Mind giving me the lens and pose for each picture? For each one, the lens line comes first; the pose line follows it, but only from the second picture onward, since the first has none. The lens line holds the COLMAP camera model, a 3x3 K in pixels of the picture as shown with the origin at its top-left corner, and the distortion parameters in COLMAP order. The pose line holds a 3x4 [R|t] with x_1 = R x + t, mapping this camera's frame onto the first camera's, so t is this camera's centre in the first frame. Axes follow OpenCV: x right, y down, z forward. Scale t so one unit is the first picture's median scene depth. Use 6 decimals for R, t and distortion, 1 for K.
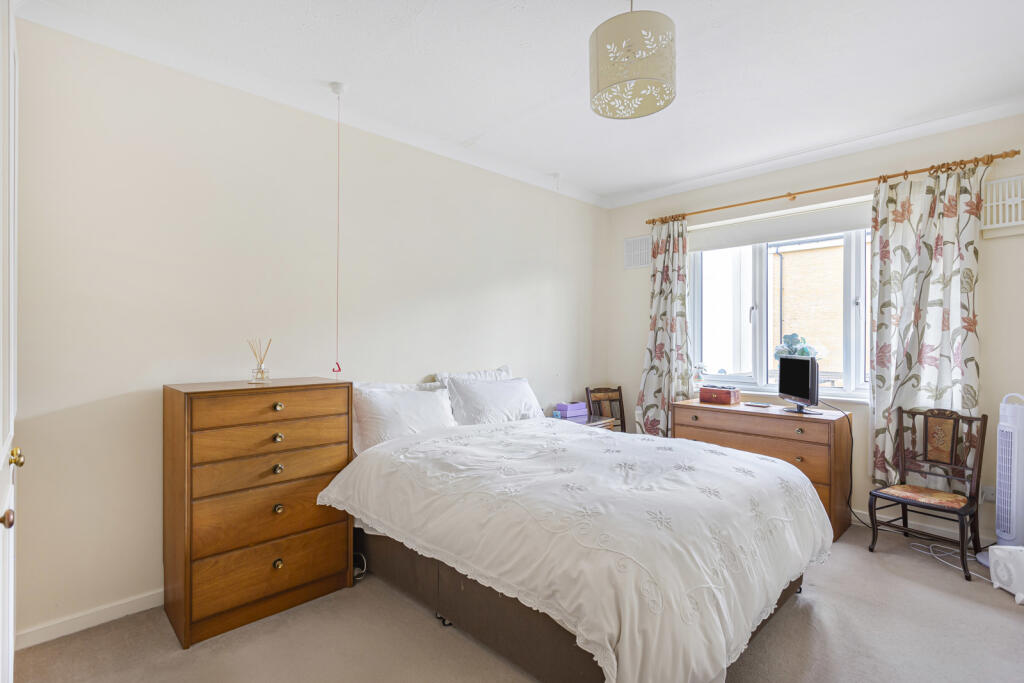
lens RADIAL K [[496.1, 0, 509.0], [0, 496.1, 336.1], [0, 0, 1]] dist [0.001735, 0.000127]
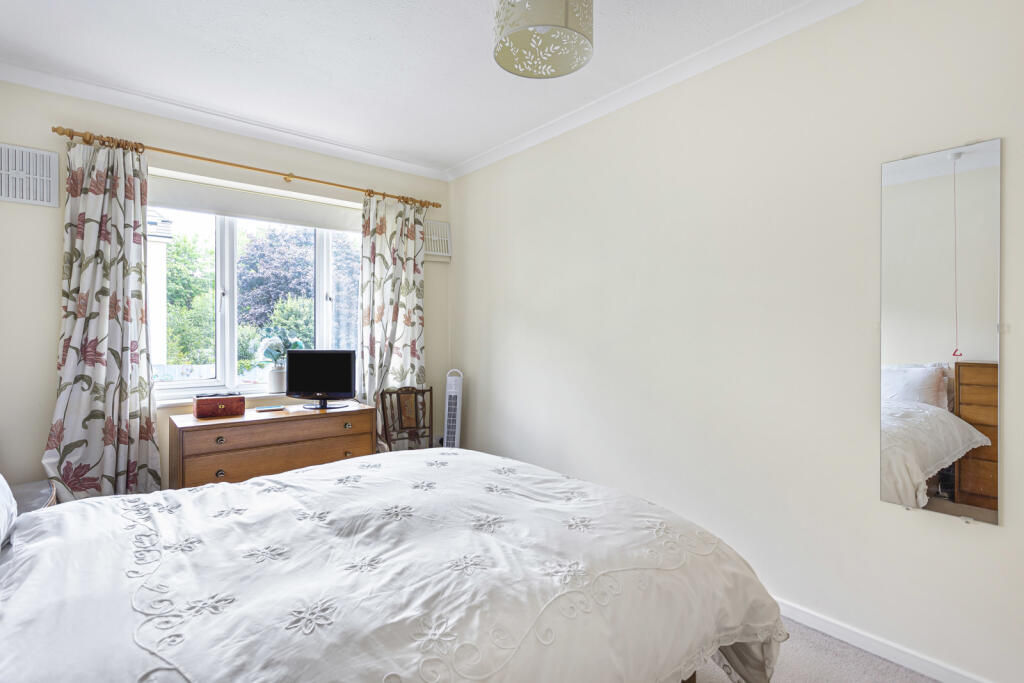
lens RADIAL K [[496.1, 0, 509.0], [0, 496.1, 336.1], [0, 0, 1]] dist [0.001735, 0.000127]
pose [[0.070731, -0.005033, 0.997483, -0.359078], [-0.009201, 0.999941, 0.005698, 0.004379], [-0.997453, -0.009581, 0.070681, 0.582684]]
